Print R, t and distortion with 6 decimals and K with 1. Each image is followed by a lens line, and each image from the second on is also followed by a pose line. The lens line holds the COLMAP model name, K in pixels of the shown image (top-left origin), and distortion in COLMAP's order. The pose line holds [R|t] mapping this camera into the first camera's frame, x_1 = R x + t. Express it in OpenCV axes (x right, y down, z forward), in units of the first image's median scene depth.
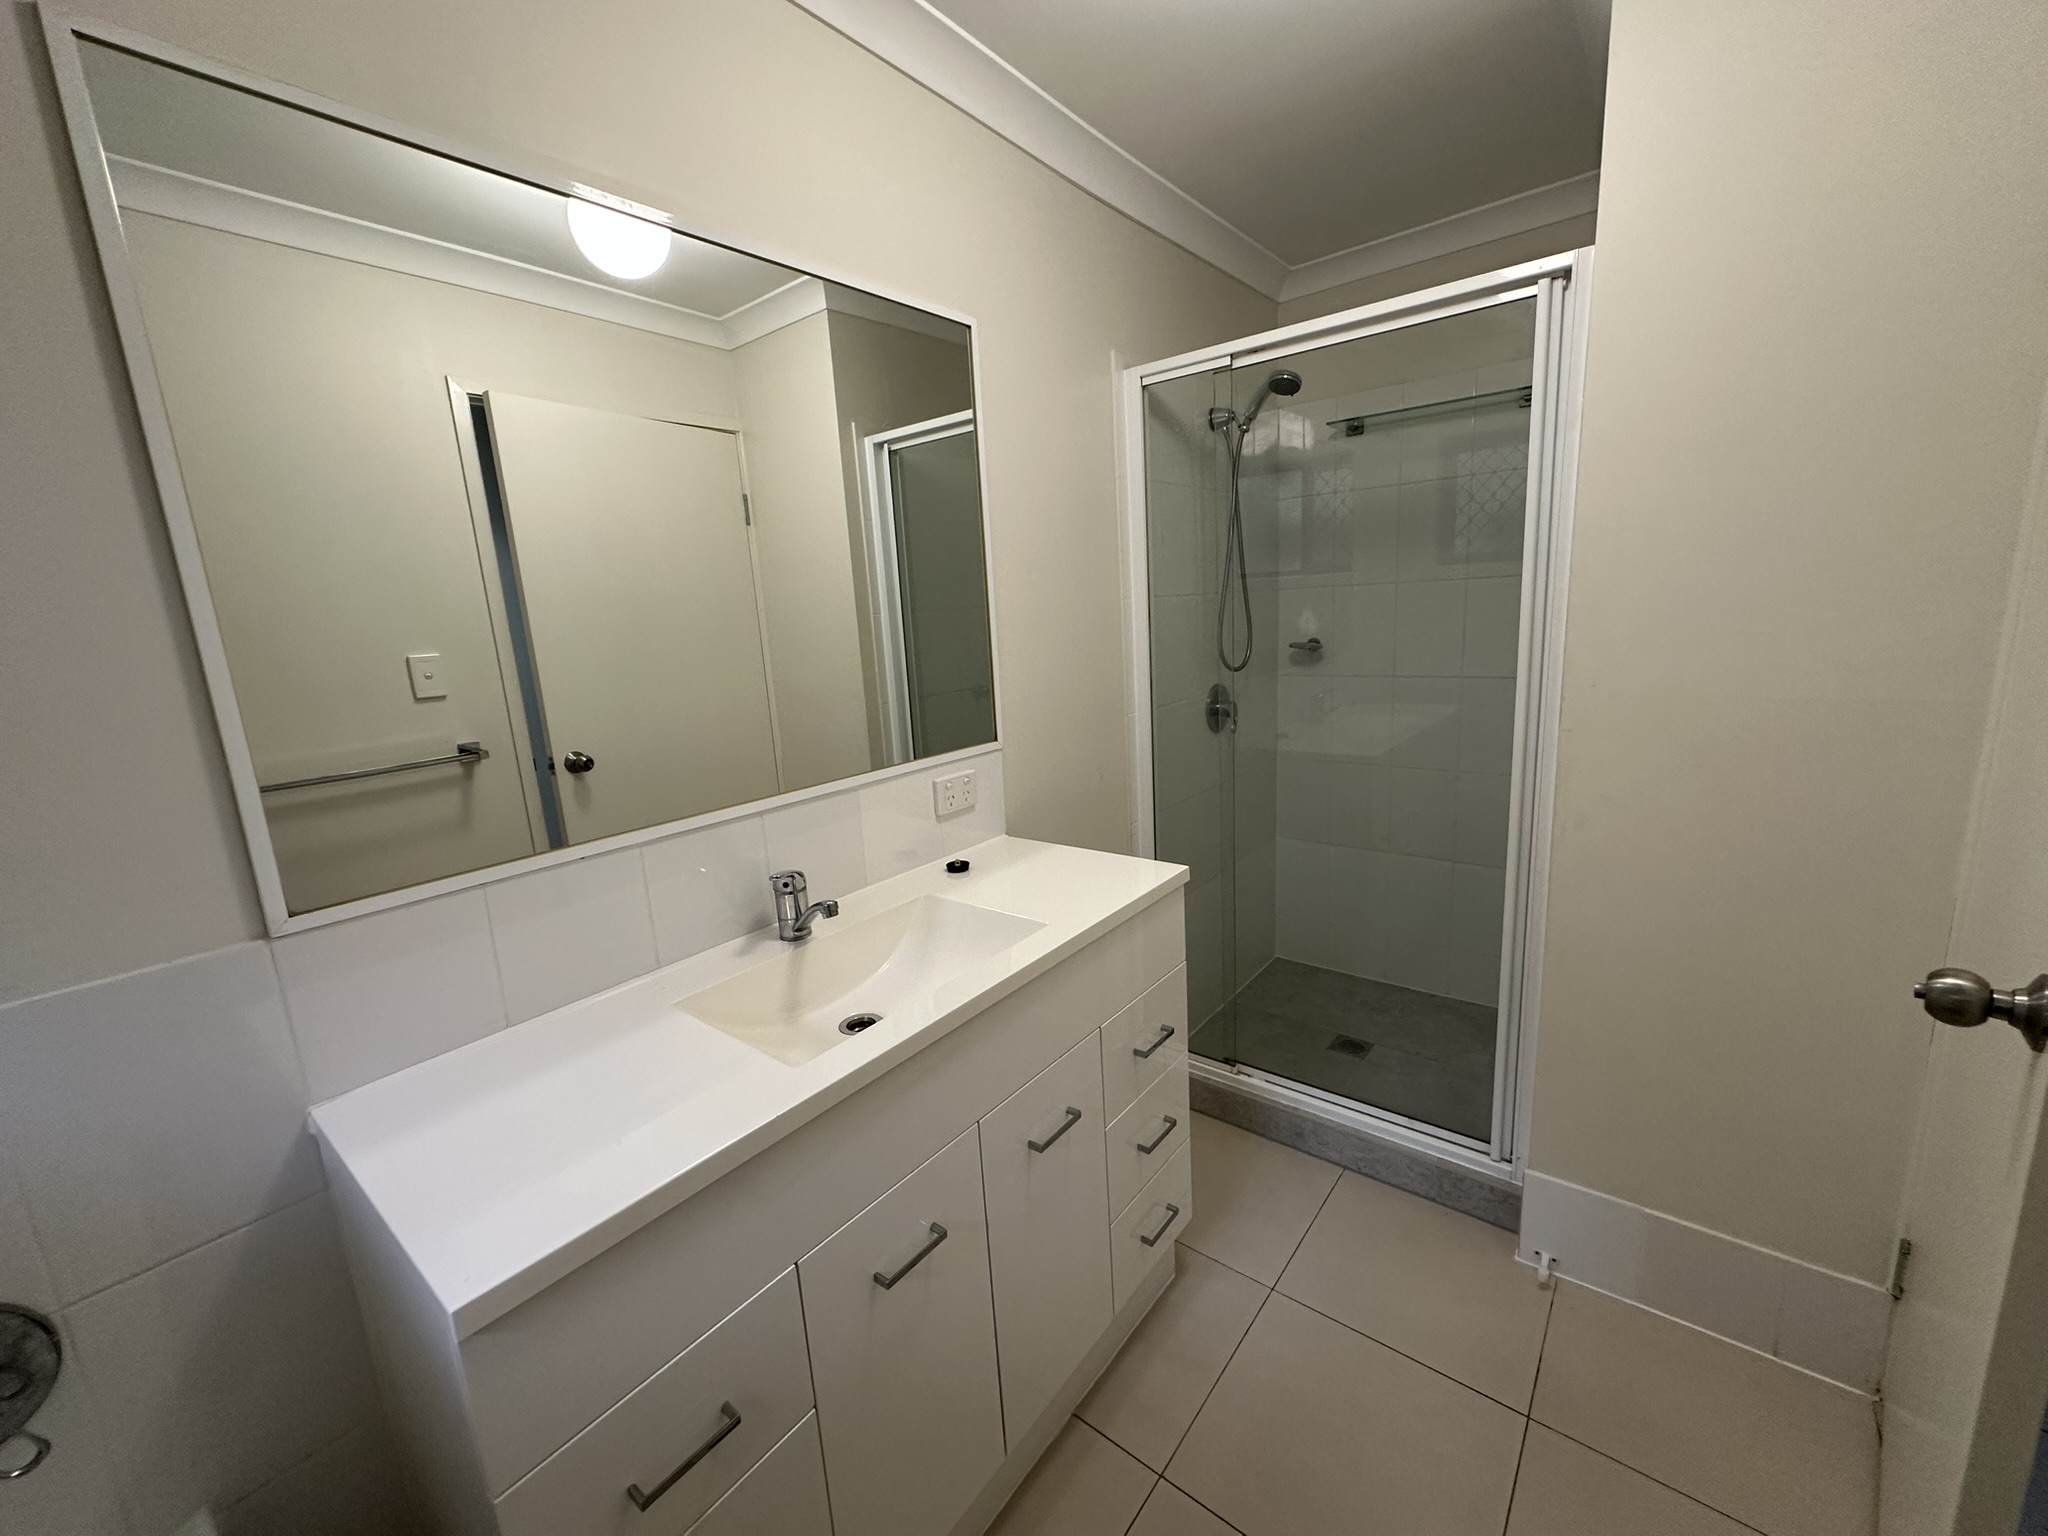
lens RADIAL K [[811.6, 0, 1027.8], [0, 811.6, 765.9], [0, 0, 1]] dist [-0.000457, 0.000212]
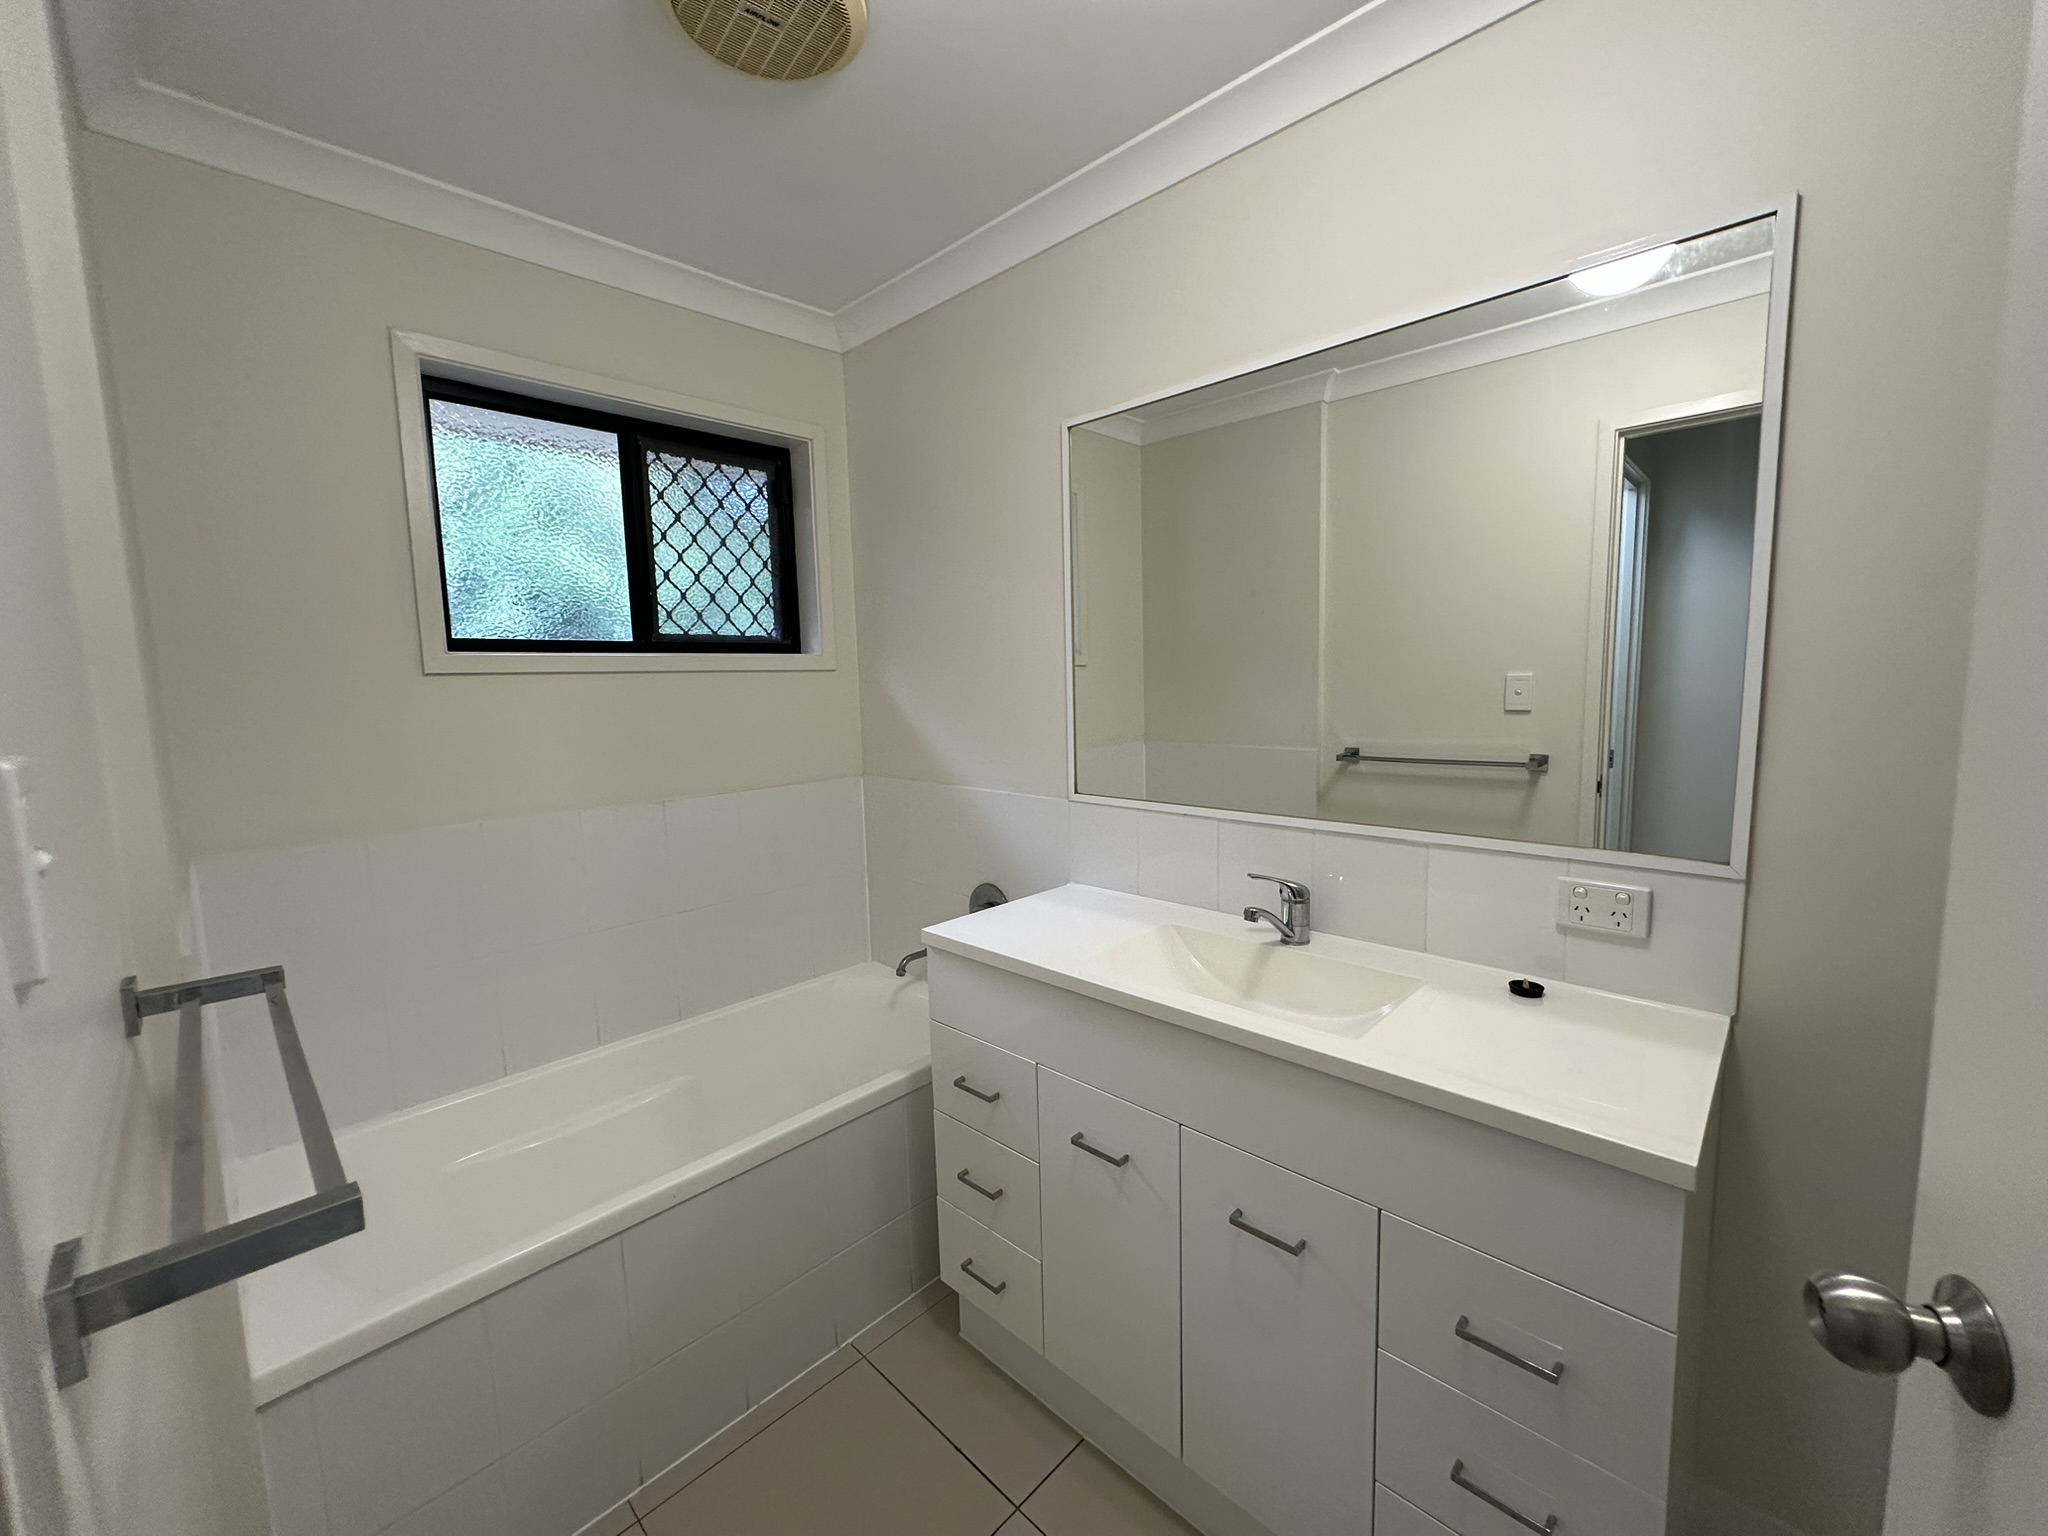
lens RADIAL K [[811.6, 0, 1027.8], [0, 811.6, 765.9], [0, 0, 1]] dist [-0.000457, 0.000212]
pose [[-0.090850, 0.168396, -0.981524, 0.624134], [-0.164372, 0.969546, 0.181555, -0.131866], [0.982206, 0.177829, -0.060403, 0.502774]]
